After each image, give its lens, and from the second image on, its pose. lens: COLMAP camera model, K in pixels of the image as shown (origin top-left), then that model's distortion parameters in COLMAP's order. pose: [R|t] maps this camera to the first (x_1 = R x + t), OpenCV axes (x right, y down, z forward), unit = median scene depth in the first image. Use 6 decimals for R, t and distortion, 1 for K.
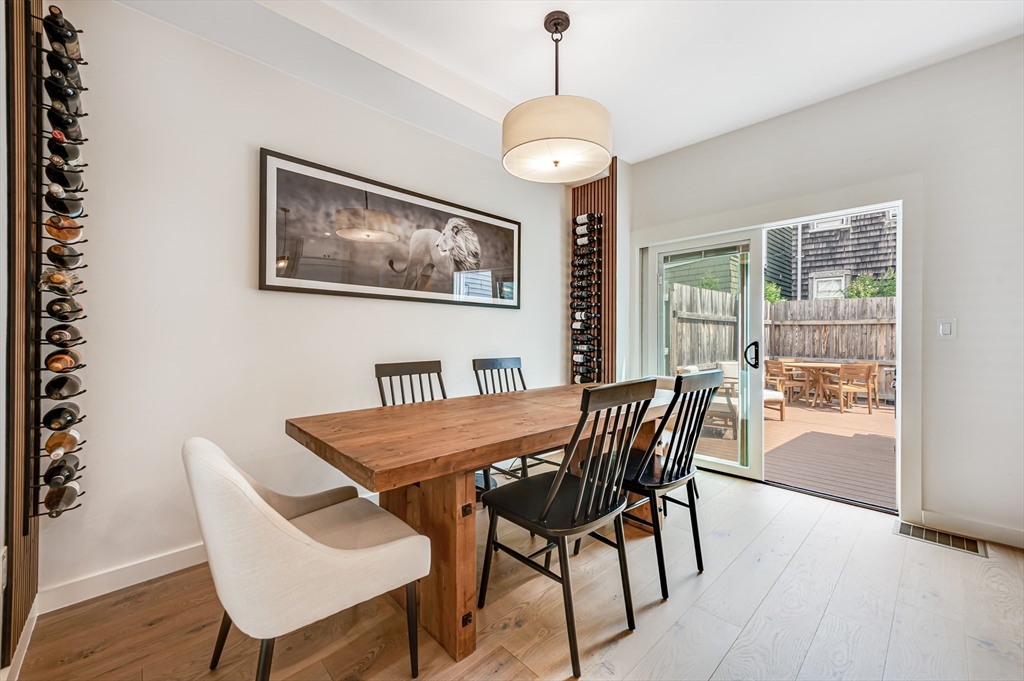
lens RADIAL K [[411.9, 0, 514.5], [0, 411.9, 335.5], [0, 0, 1]] dist [0.004020, 0.000912]
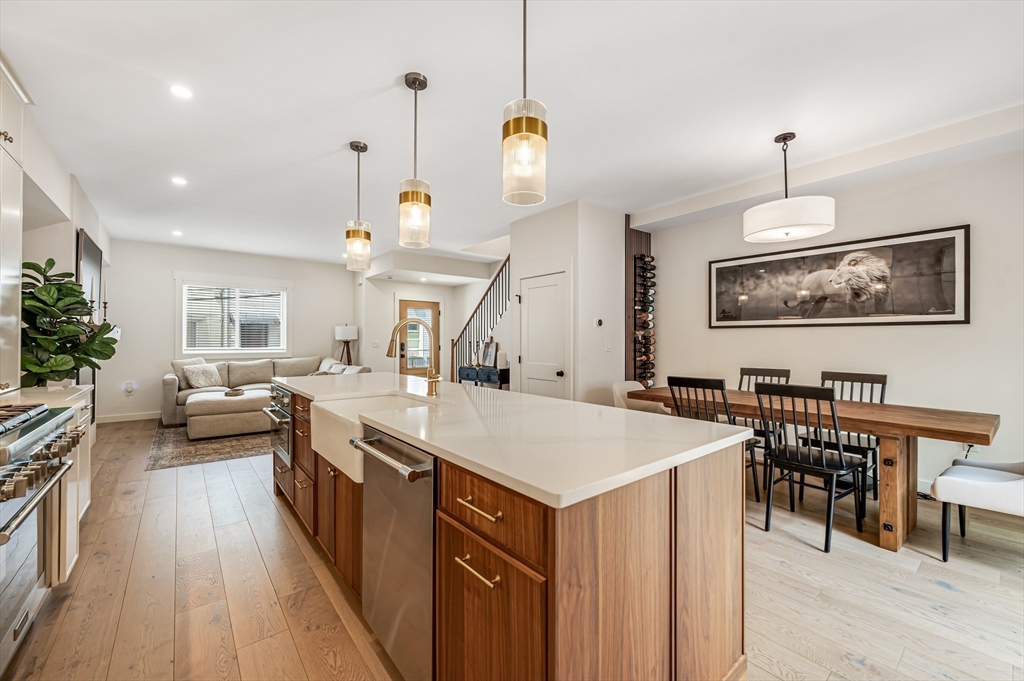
lens RADIAL K [[411.9, 0, 511.1], [0, 411.9, 338.8], [0, 0, 1]] dist [0.004020, 0.000912]
pose [[-0.091969, -0.002167, -0.995759, 1.214647], [0.005781, 0.999980, -0.002710, -0.044026], [0.995745, -0.006006, -0.091955, 0.138929]]
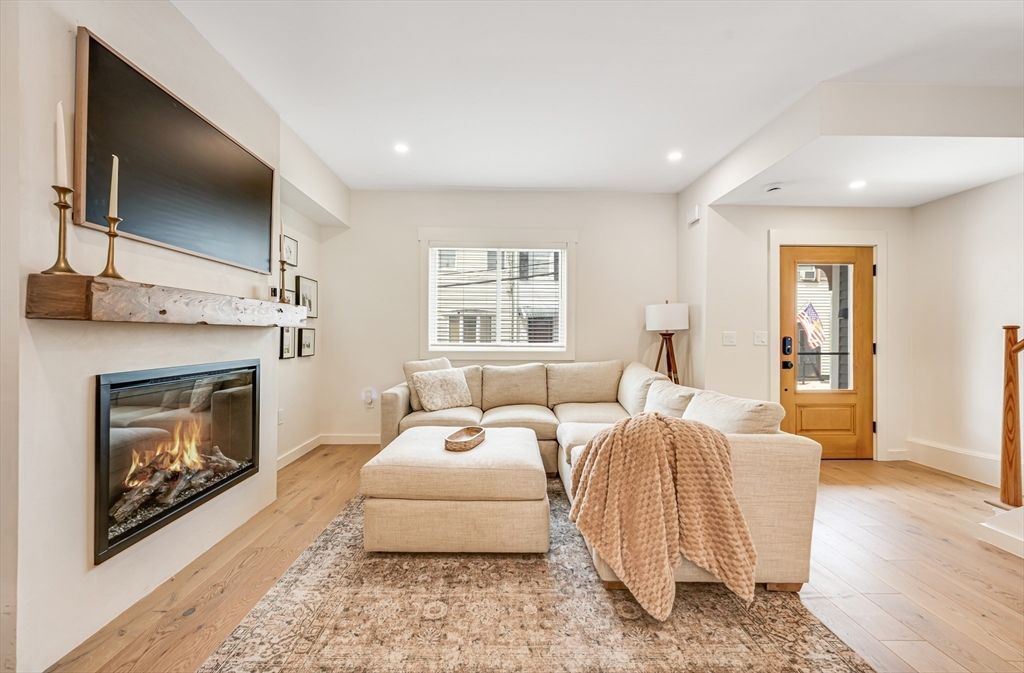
lens RADIAL K [[411.9, 0, 506.1], [0, 411.9, 335.9], [0, 0, 1]] dist [0.004020, 0.000912]
pose [[-0.682046, -0.001144, -0.731308, 0.016669], [0.001724, 0.999993, -0.003172, -0.027957], [0.731307, -0.003424, -0.682039, -0.639606]]
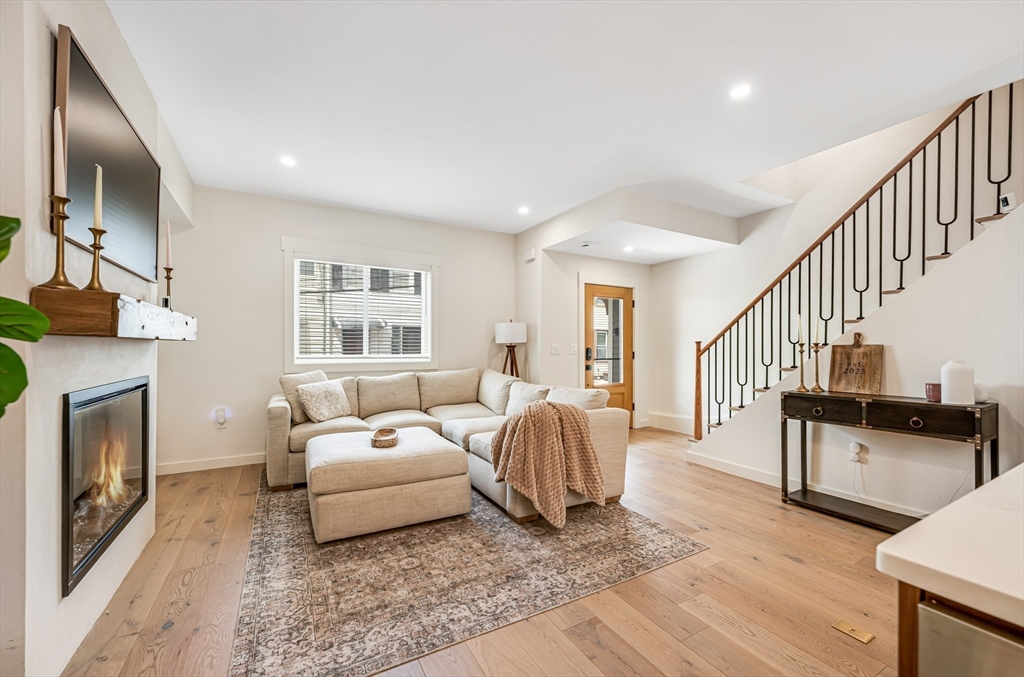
lens RADIAL K [[411.9, 0, 516.5], [0, 411.9, 349.5], [0, 0, 1]] dist [0.004020, 0.000912]
pose [[-0.246538, 0.006888, -0.969109, 0.345644], [0.006966, 0.999962, 0.005336, -0.032669], [0.969108, -0.005435, -0.246576, -0.741598]]
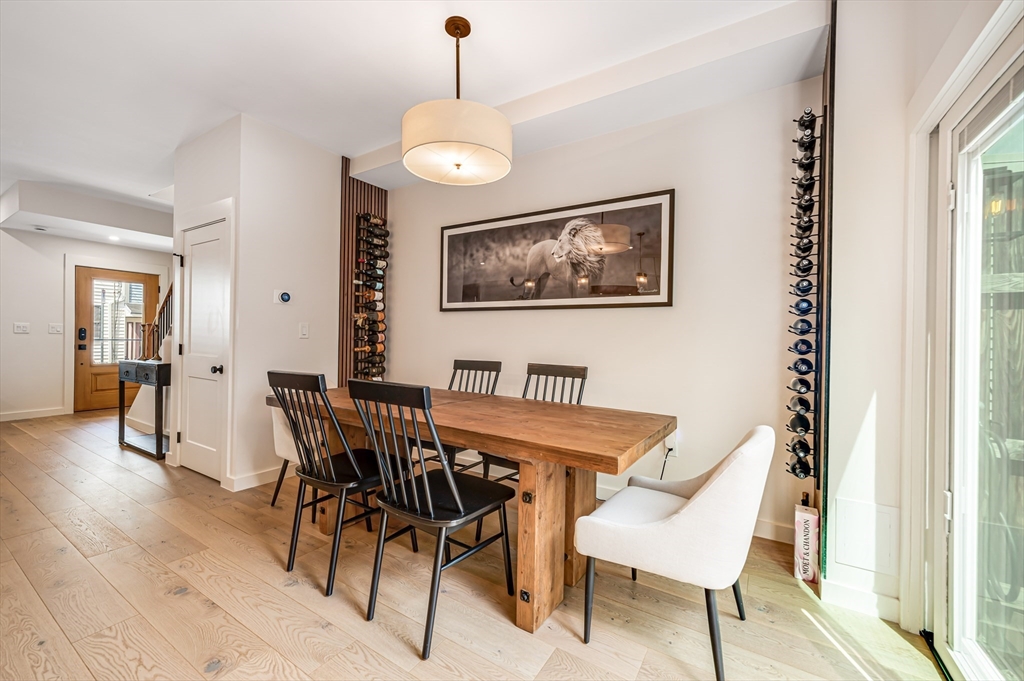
lens RADIAL K [[411.9, 0, 502.9], [0, 411.9, 341.6], [0, 0, 1]] dist [0.004020, 0.000912]
pose [[0.222774, 0.010552, -0.974813, 0.831675], [-0.012295, 0.999892, 0.008014, -0.003390], [0.974793, 0.010200, 0.222880, 0.669627]]
